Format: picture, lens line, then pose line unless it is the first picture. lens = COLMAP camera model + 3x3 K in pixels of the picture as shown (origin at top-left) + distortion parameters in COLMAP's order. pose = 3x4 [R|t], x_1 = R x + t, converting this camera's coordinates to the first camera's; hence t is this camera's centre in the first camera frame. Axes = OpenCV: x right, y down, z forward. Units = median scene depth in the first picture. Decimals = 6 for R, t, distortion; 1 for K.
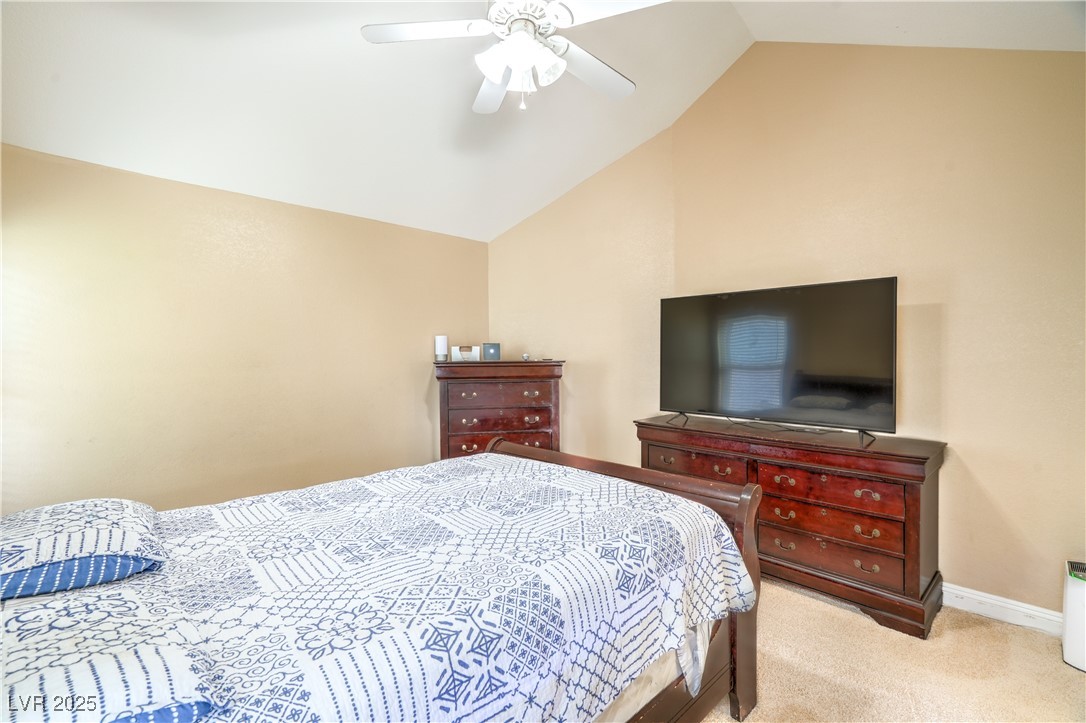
lens RADIAL K [[476.5, 0, 545.4], [0, 476.5, 361.4], [0, 0, 1]] dist [-0.000760, -0.000003]
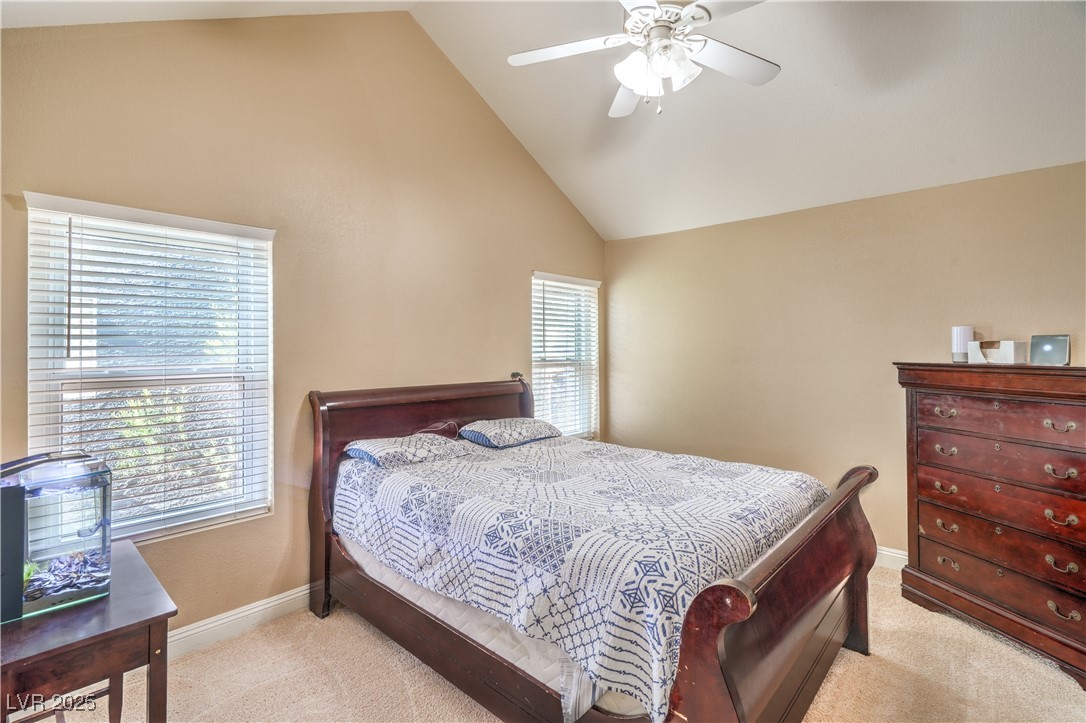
lens RADIAL K [[497.5, 0, 545.3], [0, 497.5, 350.7], [0, 0, 1]] dist [0.001479, 0.000106]
pose [[0.068987, 0.010261, -0.997565, 1.166245], [-0.019095, 0.999777, 0.008964, -0.032942], [0.997435, 0.018430, 0.069168, 0.814539]]
